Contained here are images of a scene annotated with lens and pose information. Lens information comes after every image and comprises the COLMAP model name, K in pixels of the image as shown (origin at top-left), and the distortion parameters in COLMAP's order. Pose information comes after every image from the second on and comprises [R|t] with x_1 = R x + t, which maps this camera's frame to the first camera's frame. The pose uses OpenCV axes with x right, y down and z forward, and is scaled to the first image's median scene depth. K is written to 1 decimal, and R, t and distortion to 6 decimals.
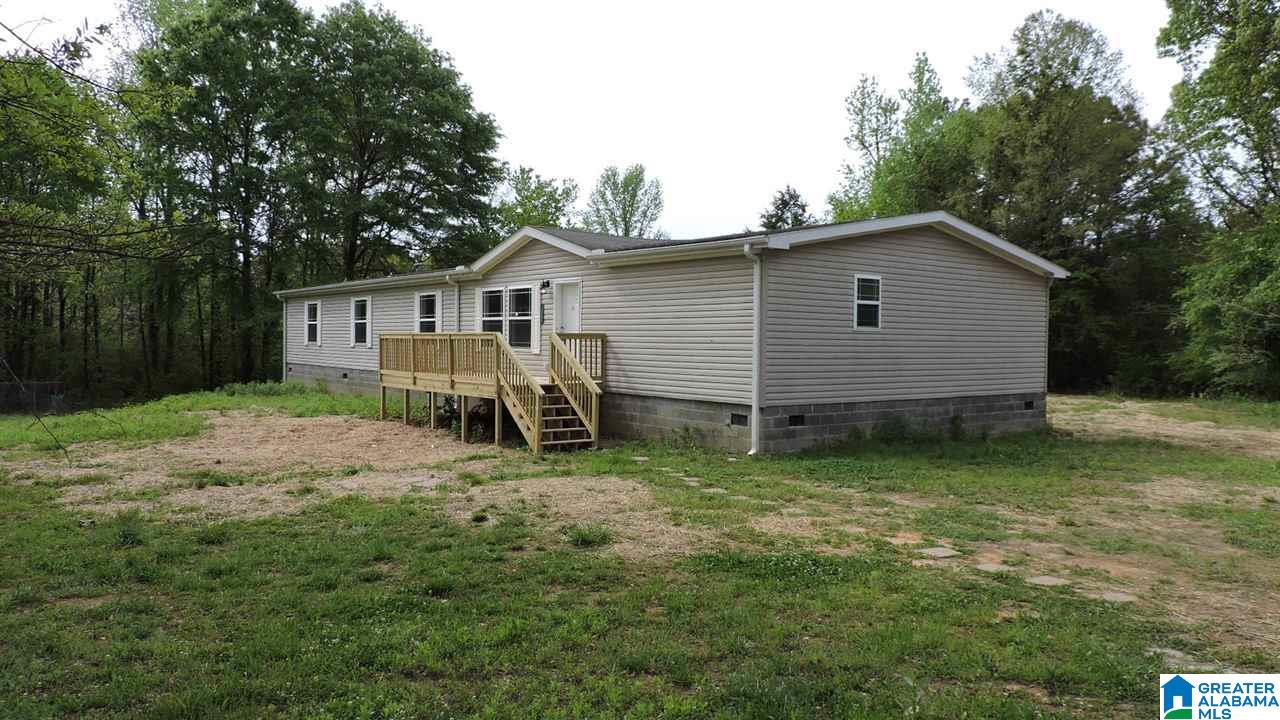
lens RADIAL K [[912.9, 0, 644.2], [0, 912.9, 358.9], [0, 0, 1]] dist [-0.018615, -0.000791]
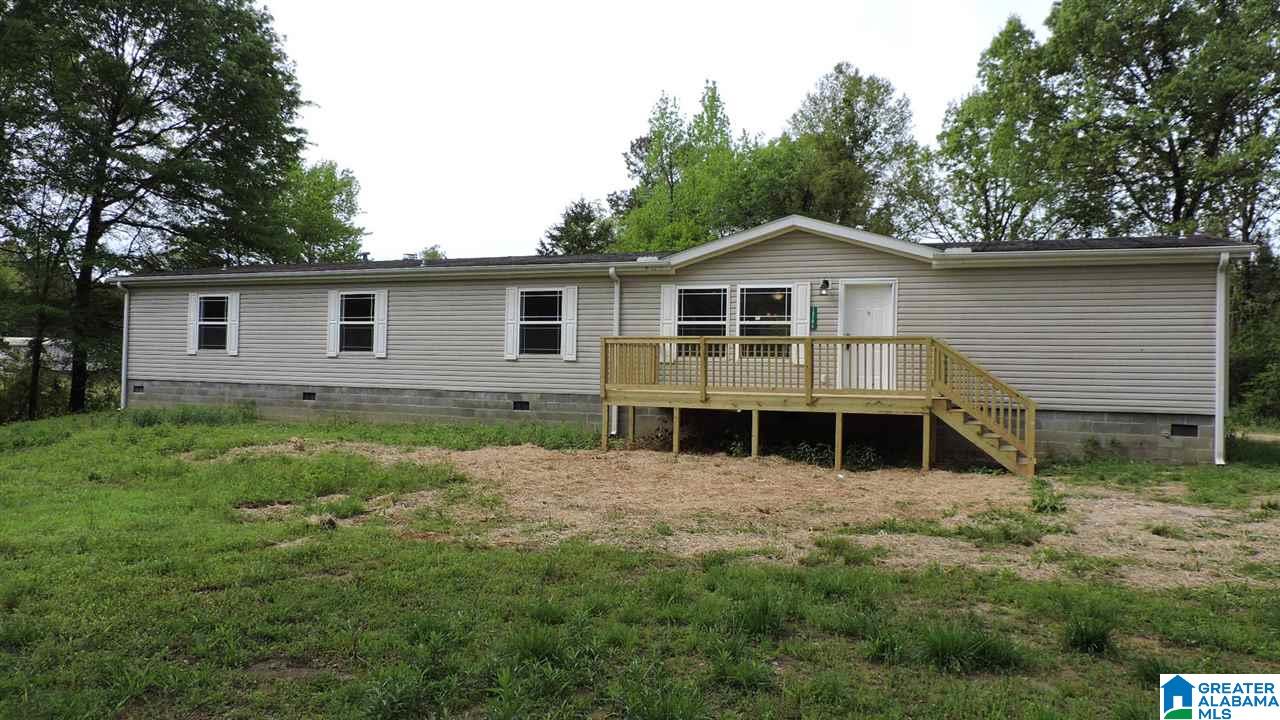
lens RADIAL K [[912.9, 0, 644.2], [0, 912.9, 358.9], [0, 0, 1]] dist [-0.018615, -0.000791]
pose [[0.885261, 0.008733, 0.465013, -0.622938], [0.000282, 0.999813, -0.019313, 0.006033], [-0.465094, 0.017228, 0.885093, 0.290915]]
